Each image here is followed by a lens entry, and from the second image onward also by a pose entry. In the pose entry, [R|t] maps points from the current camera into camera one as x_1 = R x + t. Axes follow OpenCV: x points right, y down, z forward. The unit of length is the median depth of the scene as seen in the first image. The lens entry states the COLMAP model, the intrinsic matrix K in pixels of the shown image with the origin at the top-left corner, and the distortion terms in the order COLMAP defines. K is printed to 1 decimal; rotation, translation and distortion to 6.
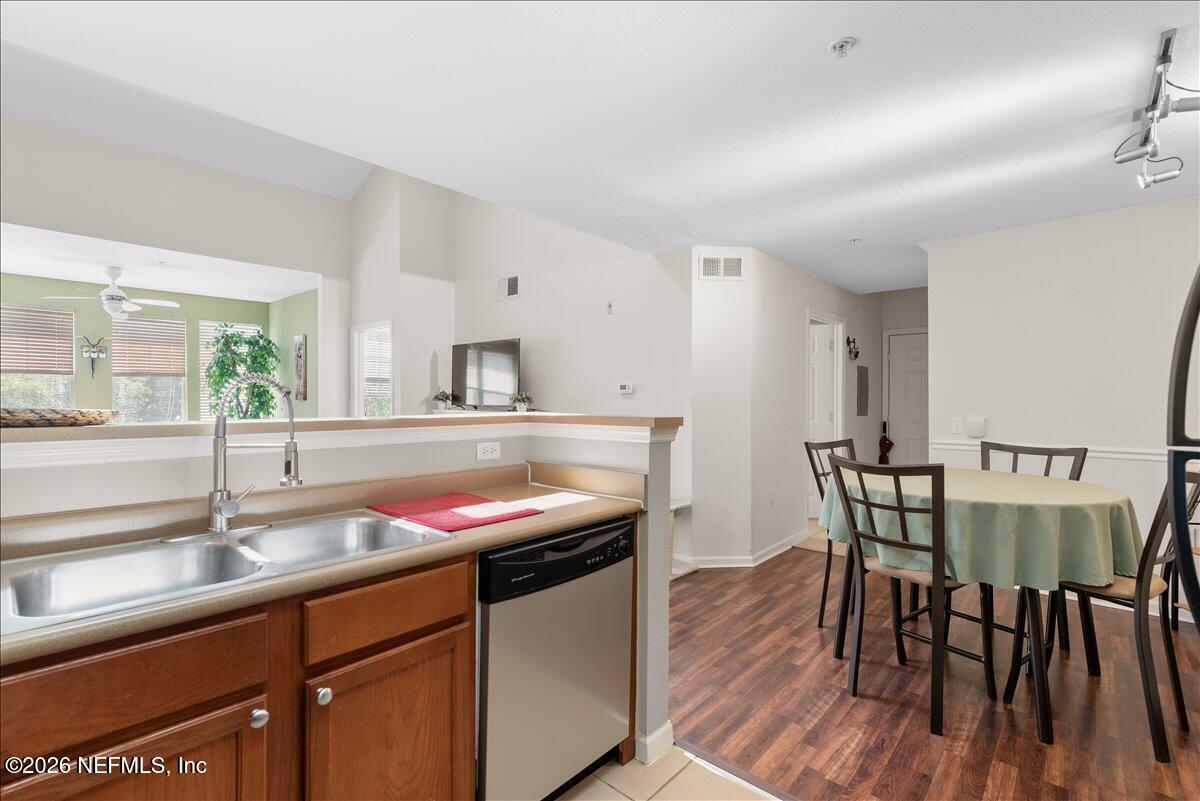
lens RADIAL K [[546.3, 0, 603.4], [0, 546.3, 401.8], [0, 0, 1]] dist [-0.000162, -0.000092]
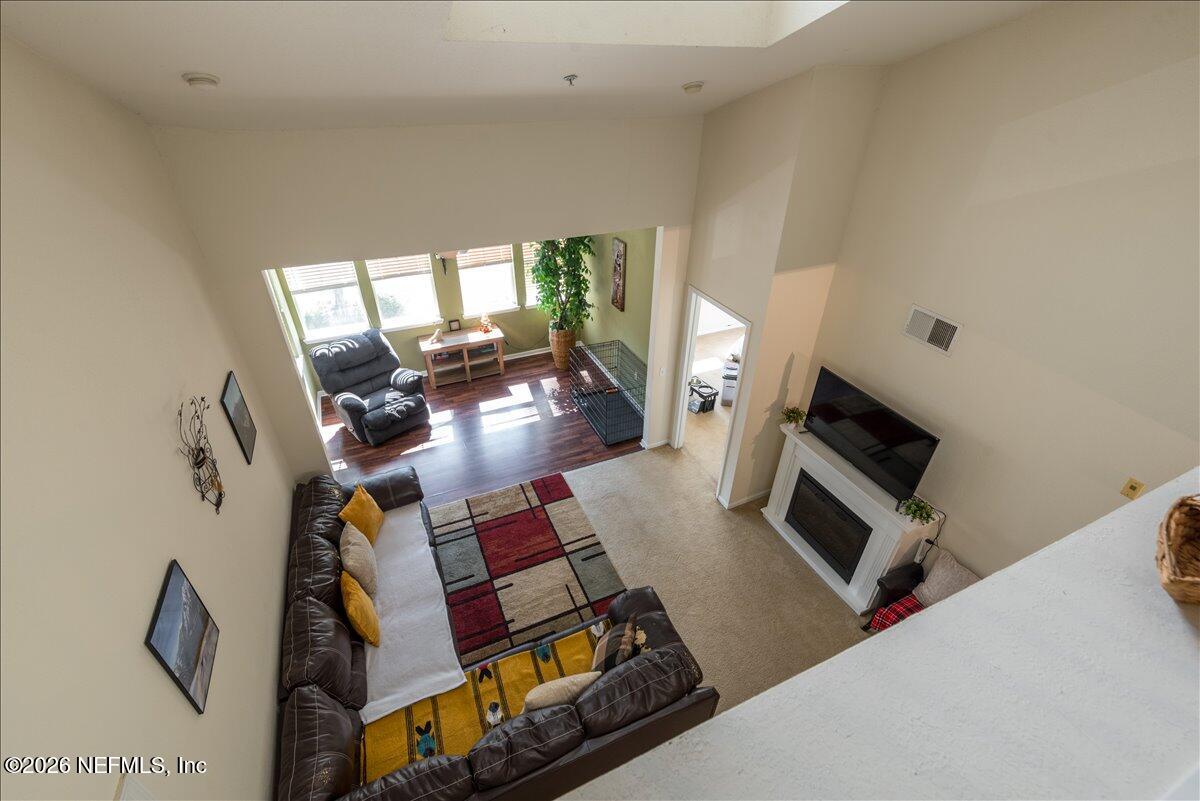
lens RADIAL K [[525.1, 0, 600.8], [0, 525.1, 401.2], [0, 0, 1]] dist [-0.002677, -0.000328]
pose [[0.909876, 0.226784, -0.347412, -0.273316], [-0.002411, 0.840255, 0.542187, -0.442439], [0.414873, -0.492485, 0.765074, 0.247963]]
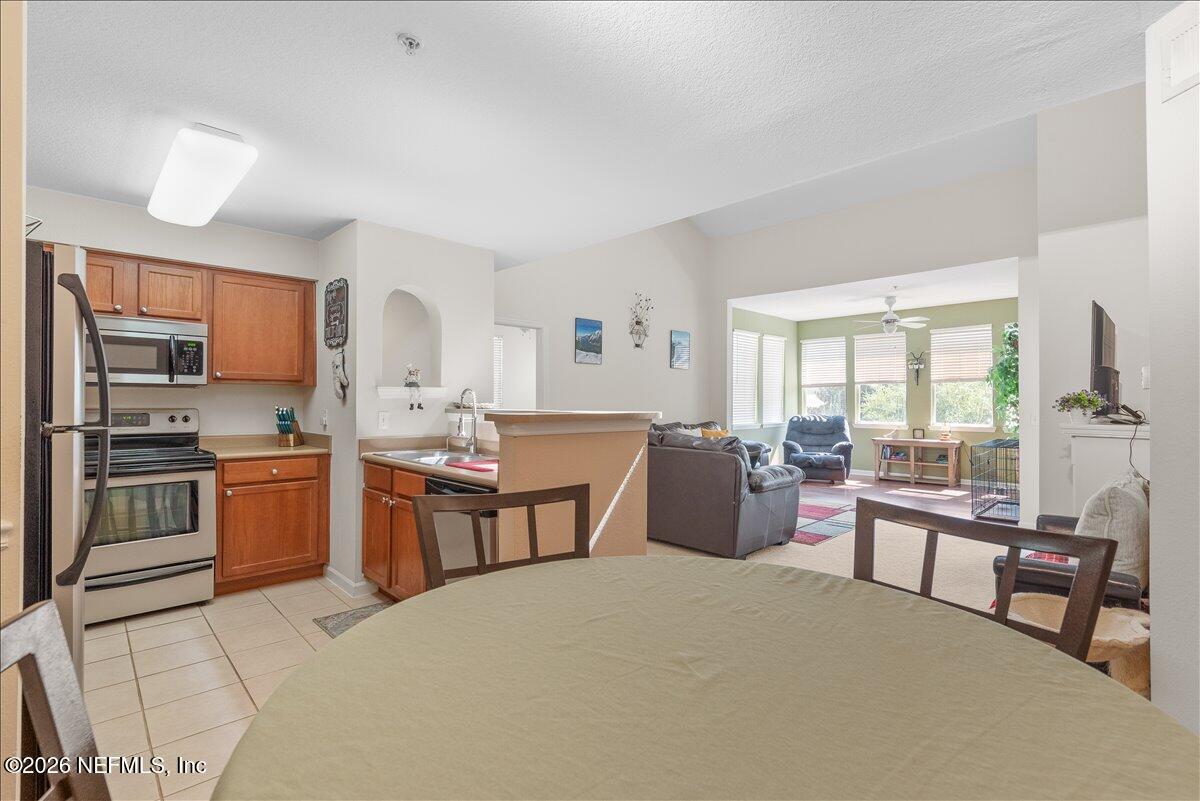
lens RADIAL K [[546.3, 0, 592.7], [0, 546.3, 397.8], [0, 0, 1]] dist [-0.000162, -0.000092]
pose [[-0.083202, -0.007151, -0.996507, 0.403995], [-0.009715, 0.999933, -0.006364, 0.000303], [0.996485, 0.009152, -0.083266, 0.421514]]
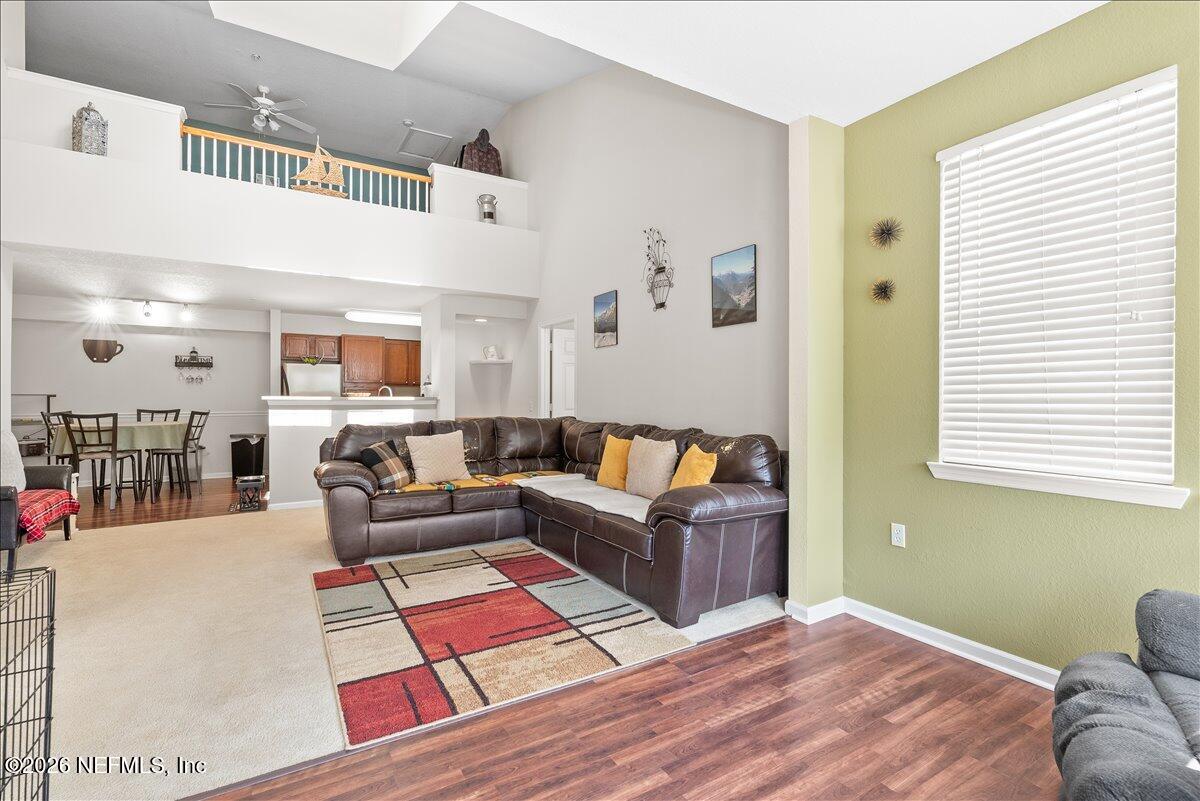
lens RADIAL K [[546.3, 0, 607.3], [0, 546.3, 398.5], [0, 0, 1]] dist [-0.000162, -0.000092]
pose [[-0.956795, -0.004766, 0.290723, -0.870400], [-0.002813, 0.999971, 0.007133, 0.004008], [-0.290749, 0.006007, -0.956781, 1.140481]]
